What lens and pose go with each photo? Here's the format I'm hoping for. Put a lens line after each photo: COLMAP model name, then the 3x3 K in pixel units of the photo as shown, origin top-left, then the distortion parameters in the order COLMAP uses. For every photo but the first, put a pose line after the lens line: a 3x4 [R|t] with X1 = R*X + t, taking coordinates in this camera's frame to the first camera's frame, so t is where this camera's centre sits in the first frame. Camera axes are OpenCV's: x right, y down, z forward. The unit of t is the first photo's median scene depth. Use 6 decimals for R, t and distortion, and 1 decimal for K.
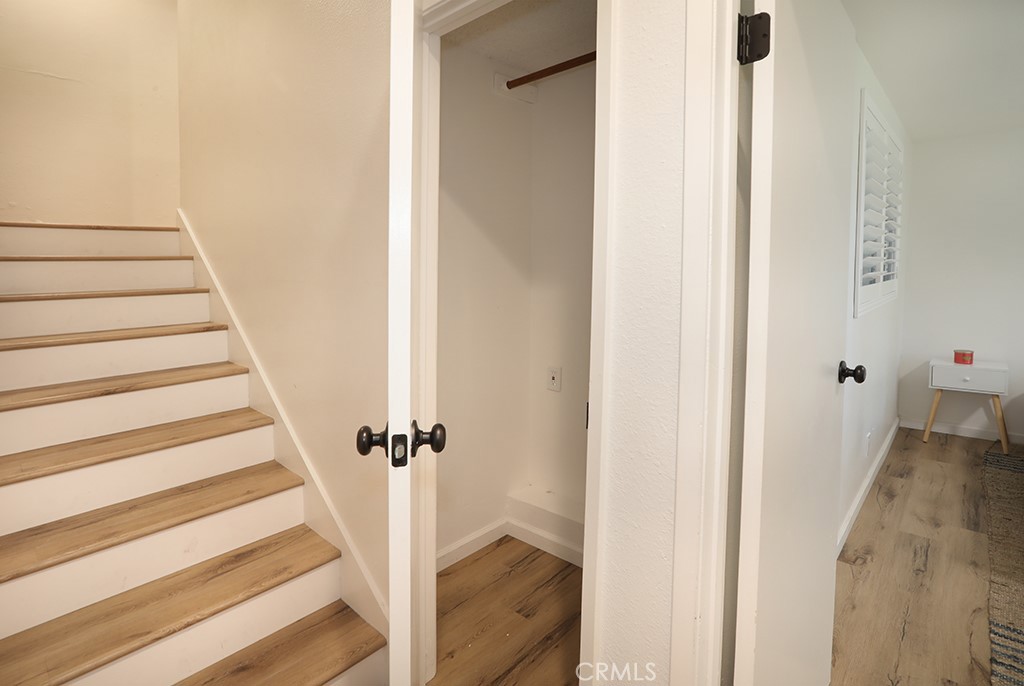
lens RADIAL K [[509.0, 0, 491.9], [0, 509.0, 316.0], [0, 0, 1]] dist [-0.025360, 0.010974]
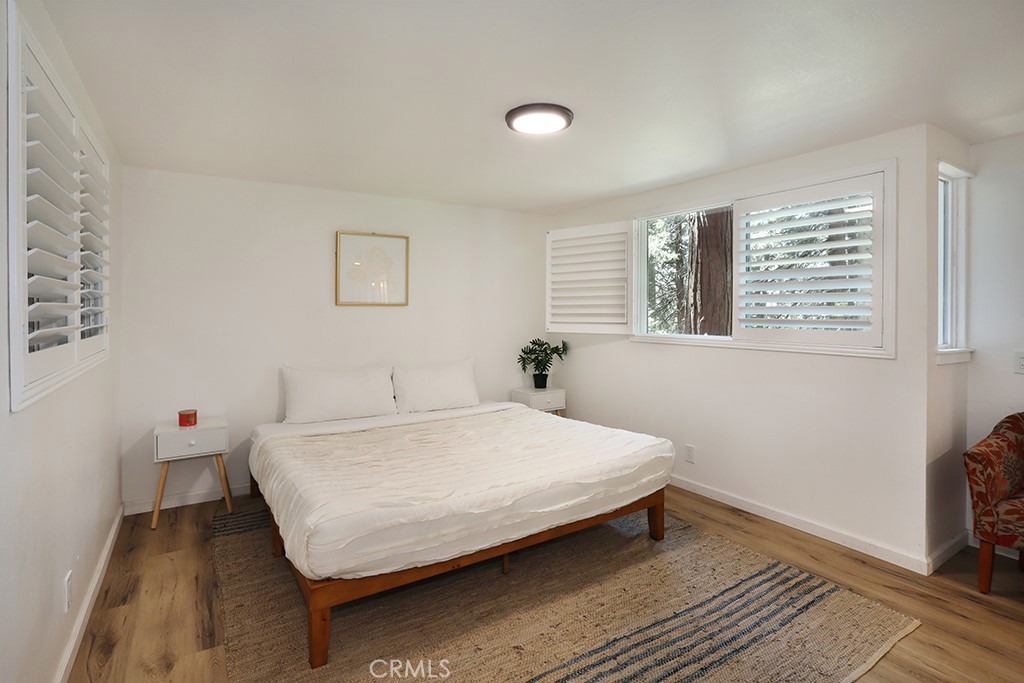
lens RADIAL K [[509.0, 0, 491.9], [0, 509.0, 314.5], [0, 0, 1]] dist [-0.025360, 0.010974]
pose [[0.270009, 0.019998, 0.962650, 0.229397], [0.069964, 0.996734, -0.040330, -0.030129], [-0.960312, 0.078241, 0.267728, 0.237728]]
